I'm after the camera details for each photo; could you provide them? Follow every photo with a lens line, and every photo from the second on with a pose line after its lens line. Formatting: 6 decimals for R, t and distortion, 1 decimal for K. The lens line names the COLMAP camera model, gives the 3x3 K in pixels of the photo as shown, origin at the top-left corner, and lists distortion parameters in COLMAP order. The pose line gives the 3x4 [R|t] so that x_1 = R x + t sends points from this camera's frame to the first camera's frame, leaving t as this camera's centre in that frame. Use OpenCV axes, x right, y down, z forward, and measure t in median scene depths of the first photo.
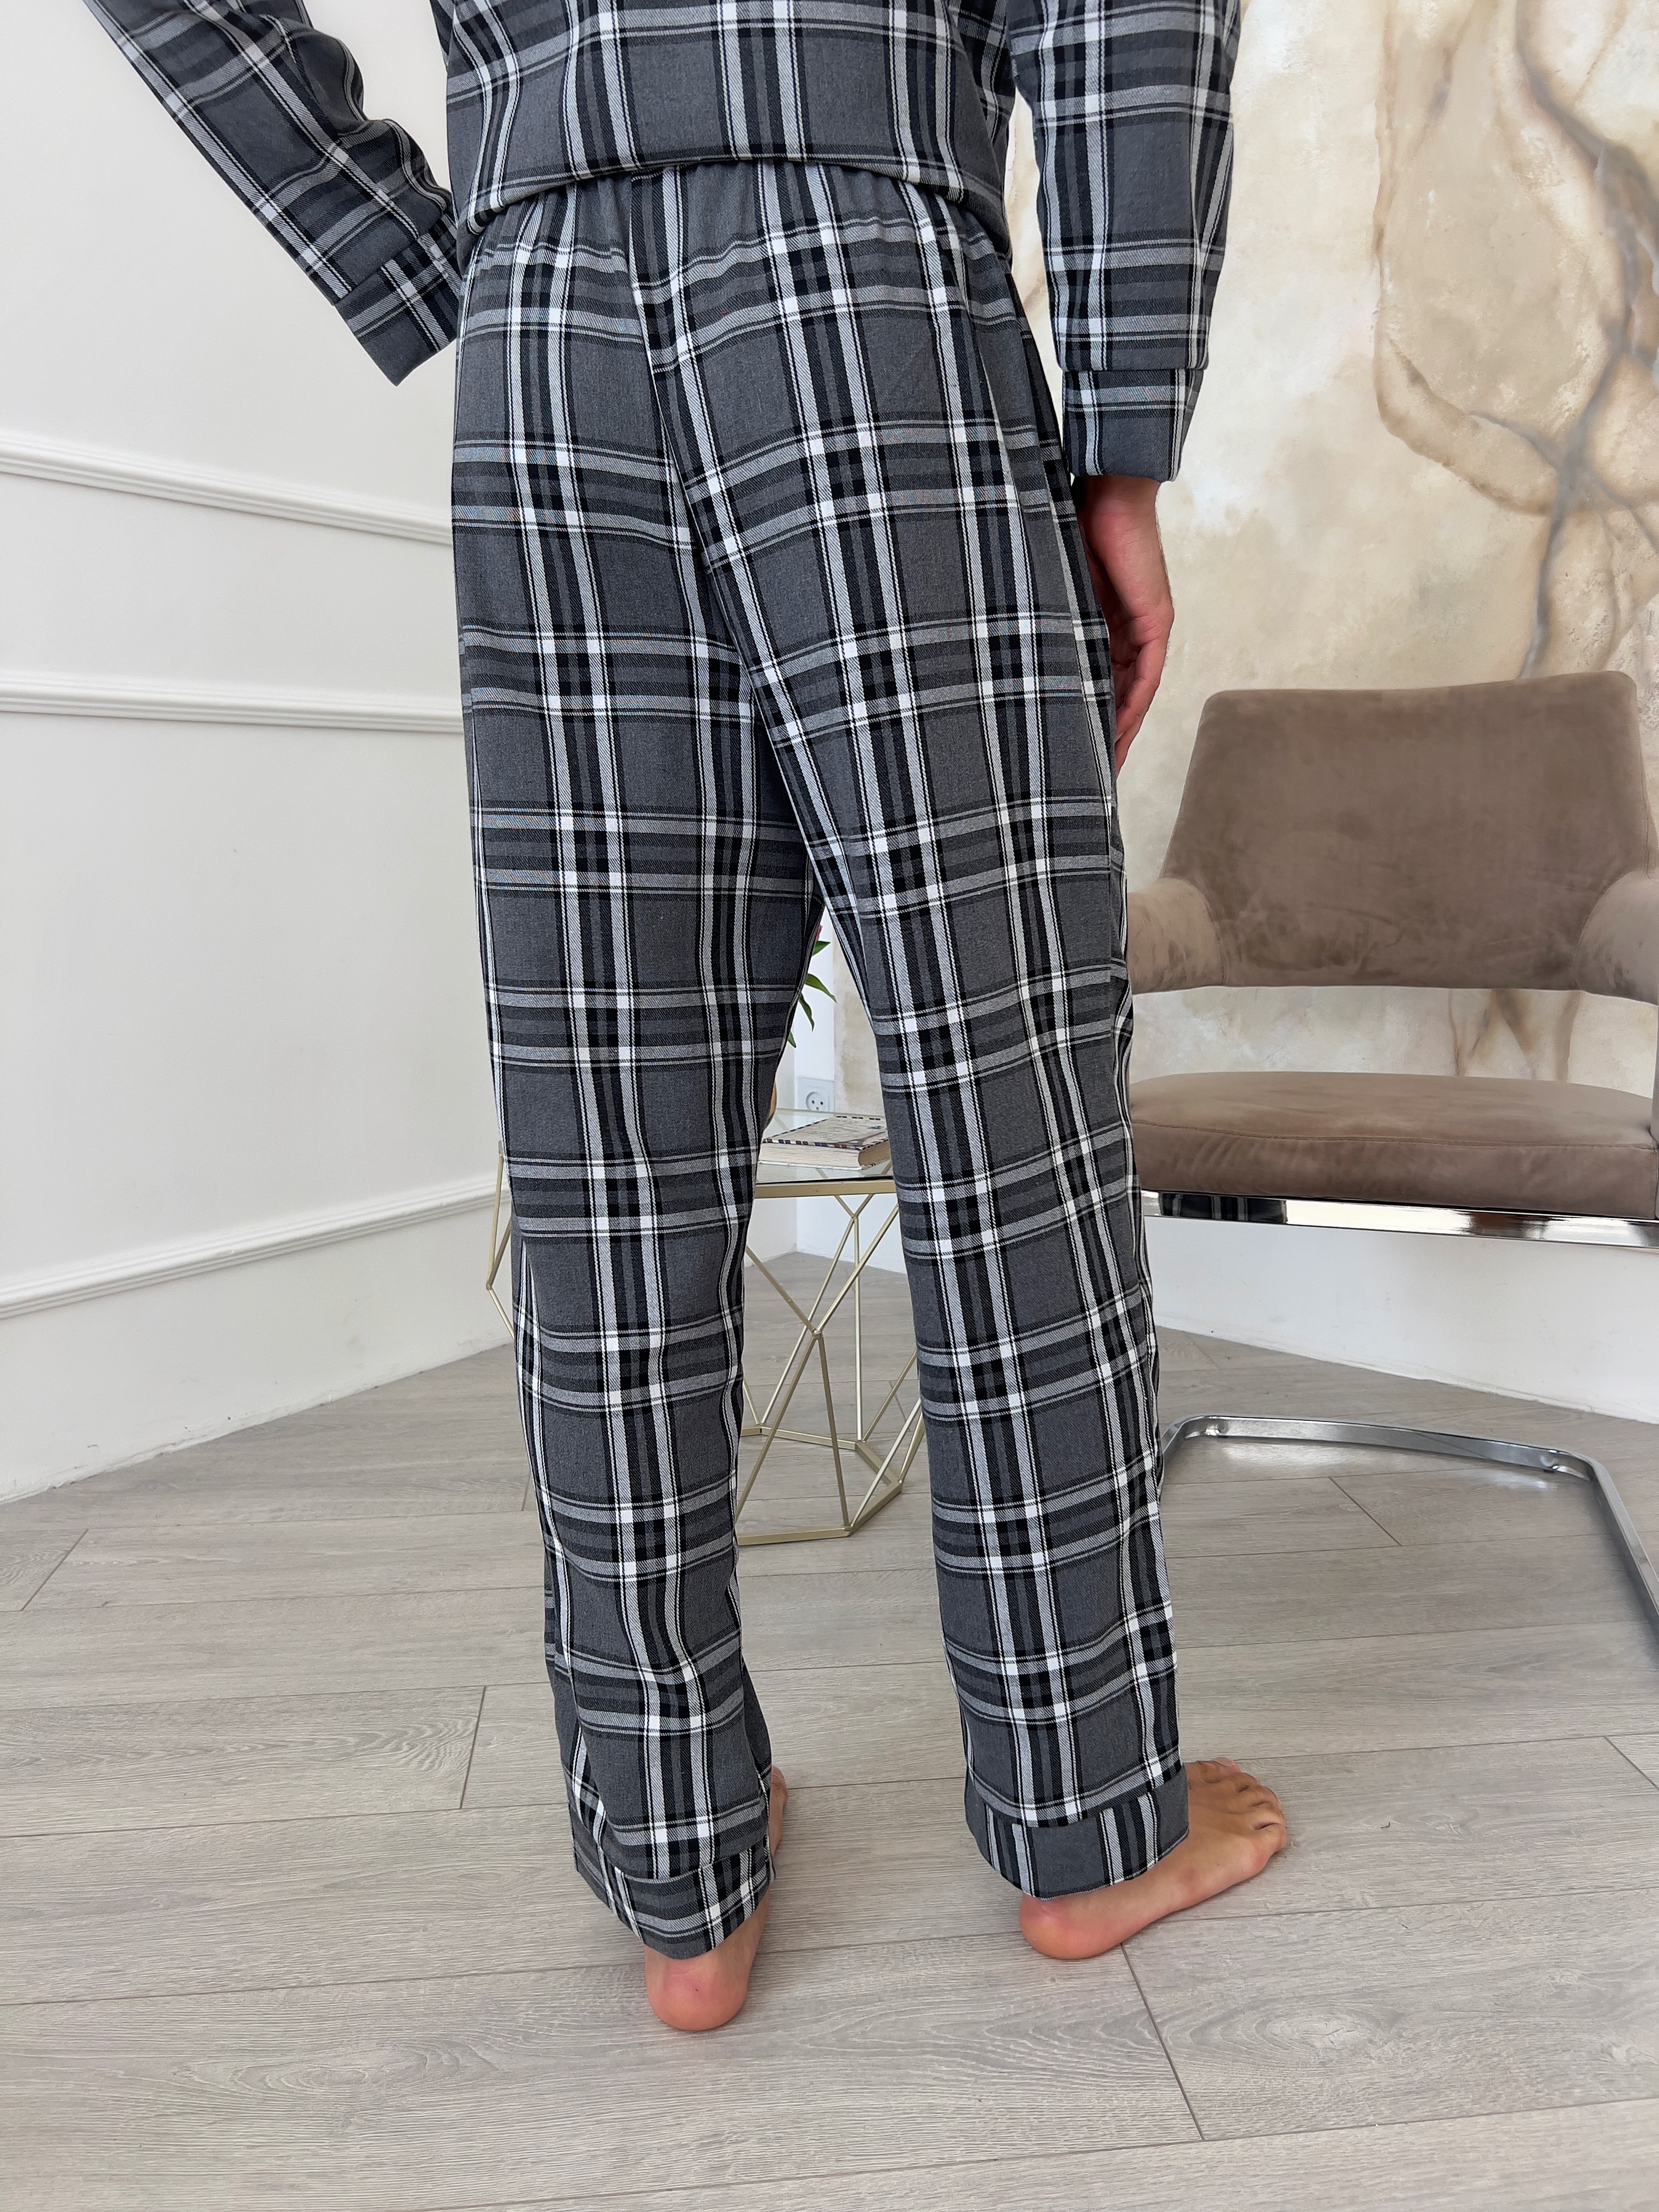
lens RADIAL K [[1611.2, 0, 825.2], [0, 1611.2, 1097.2], [0, 0, 1]] dist [0.042925, -0.057211]
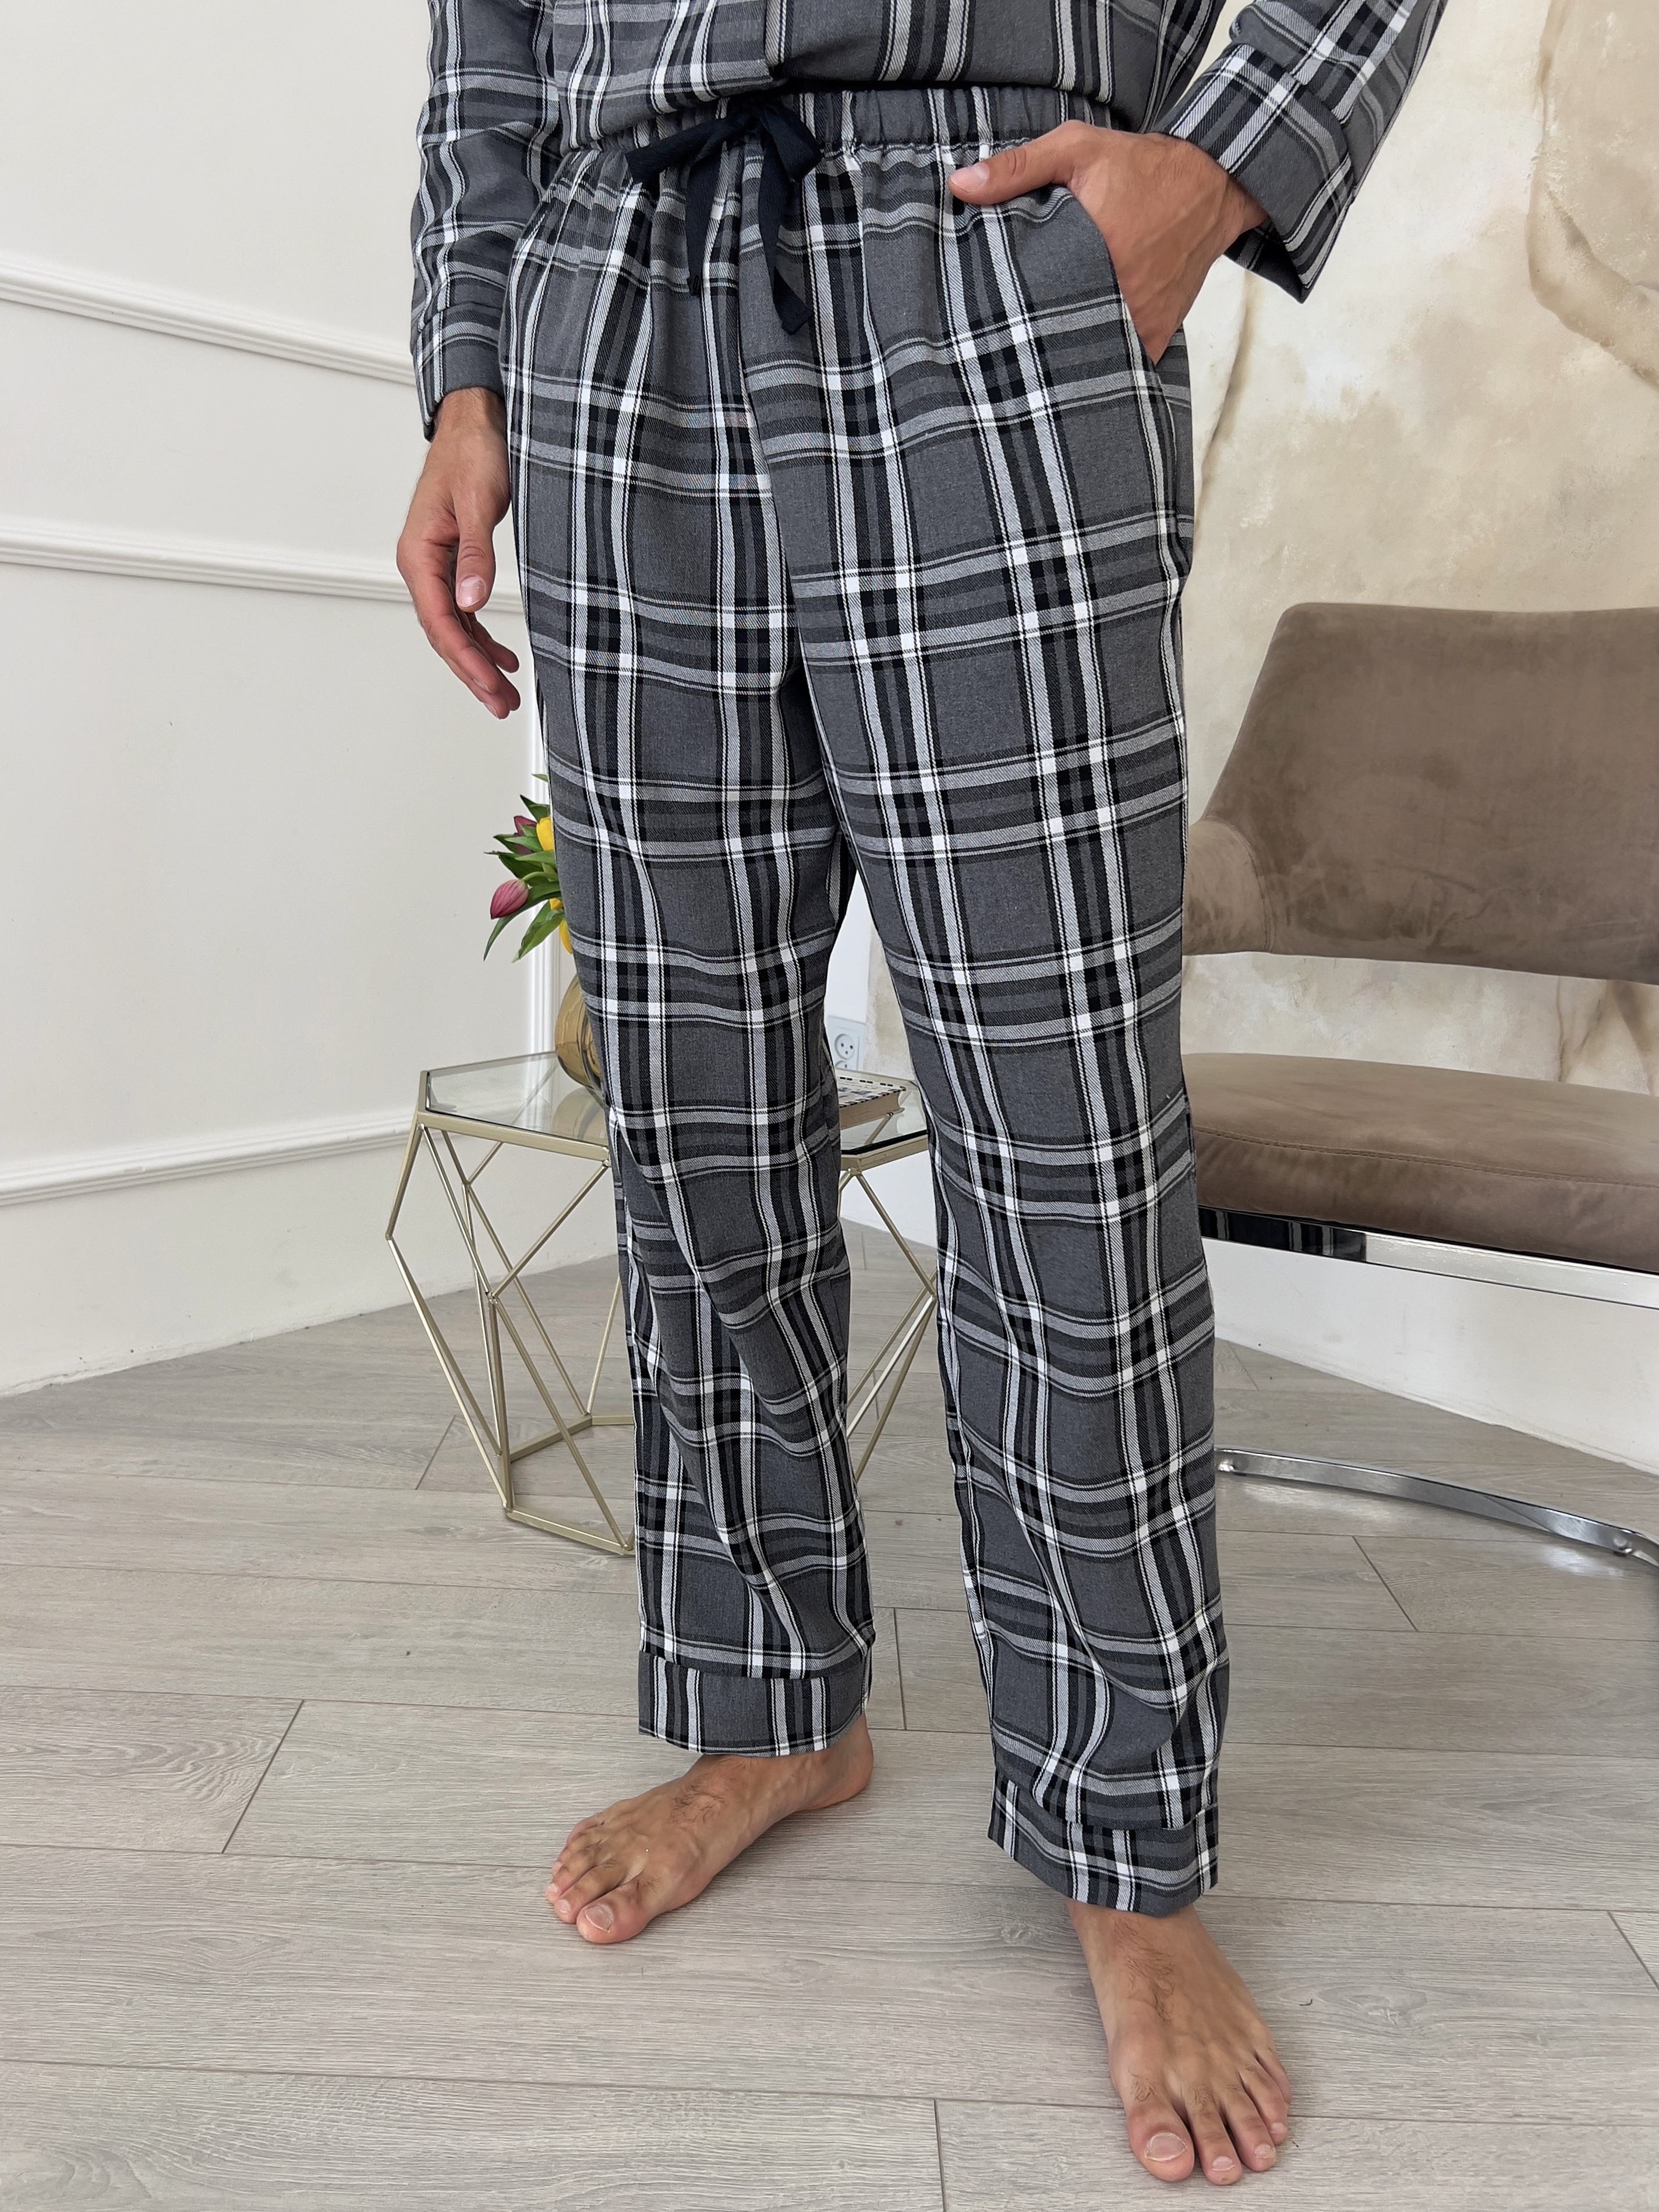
lens RADIAL K [[1711.4, 0, 829.7], [0, 1711.4, 1063.6], [0, 0, 1]] dist [0.050449, -0.062888]
pose [[0.994116, 0.074620, -0.078514, 0.110851], [-0.072630, 0.996969, 0.027898, -0.022902], [0.080357, -0.022031, 0.996523, 0.098508]]
